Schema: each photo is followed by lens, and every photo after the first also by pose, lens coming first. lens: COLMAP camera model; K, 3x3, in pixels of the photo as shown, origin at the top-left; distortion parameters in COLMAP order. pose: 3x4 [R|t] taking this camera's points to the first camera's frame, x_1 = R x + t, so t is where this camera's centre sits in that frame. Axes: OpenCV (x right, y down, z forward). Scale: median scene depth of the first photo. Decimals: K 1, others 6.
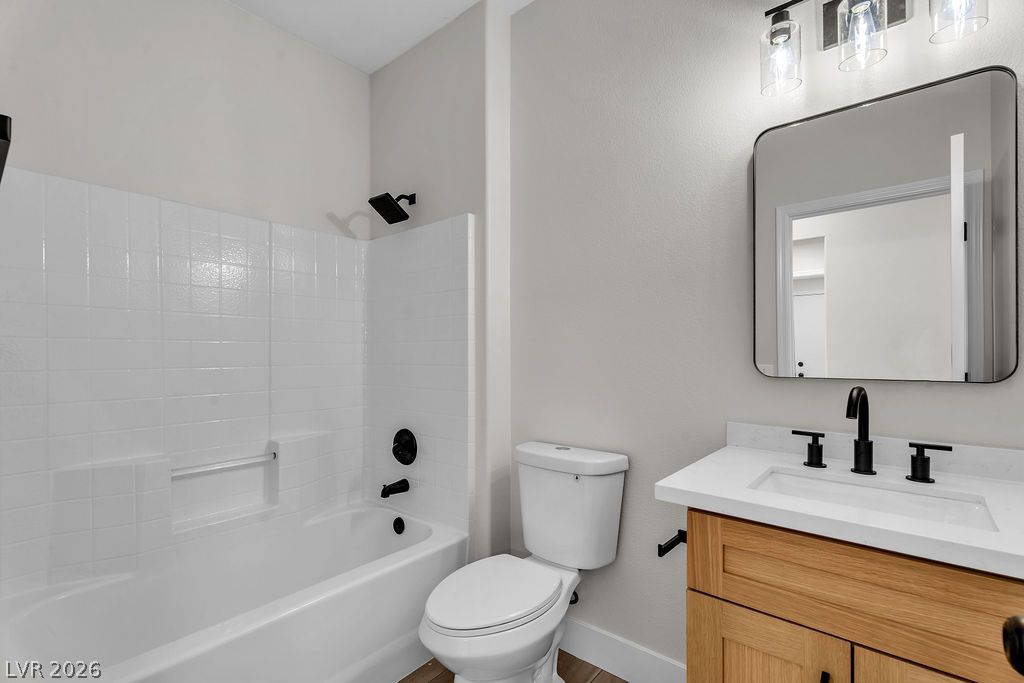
lens RADIAL K [[463.3, 0, 509.0], [0, 463.3, 356.0], [0, 0, 1]] dist [-0.001579, -0.000416]
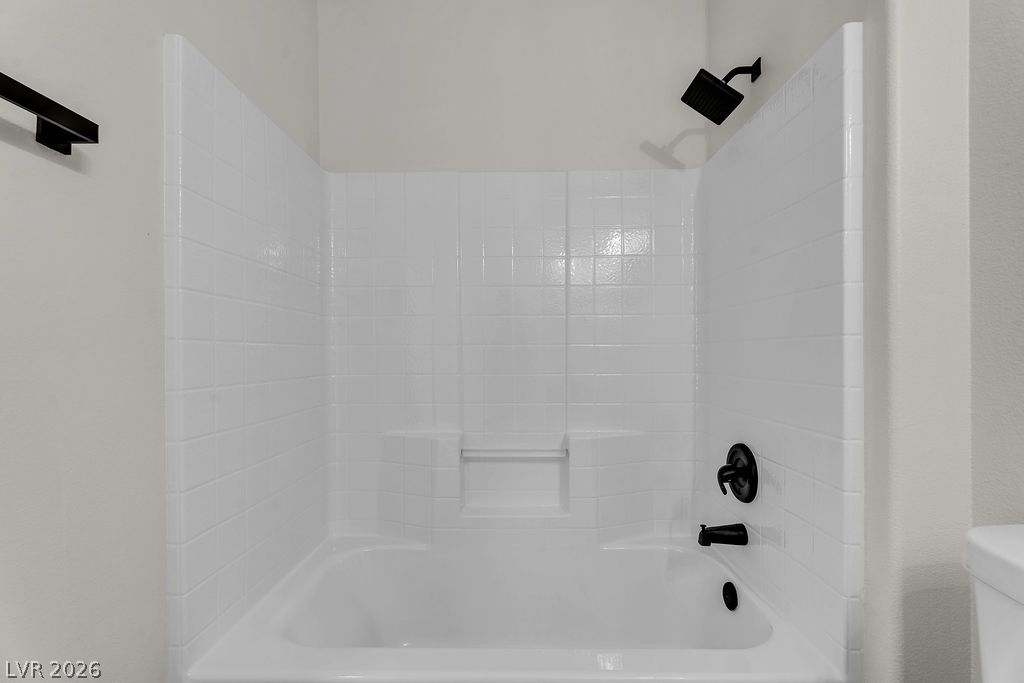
lens RADIAL K [[463.3, 0, 509.0], [0, 463.3, 356.0], [0, 0, 1]] dist [-0.001579, -0.000416]
pose [[0.629521, 0.001973, -0.776981, 0.065085], [0.000586, 0.999995, 0.003015, 0.039049], [0.776983, -0.002353, 0.629517, 0.386359]]
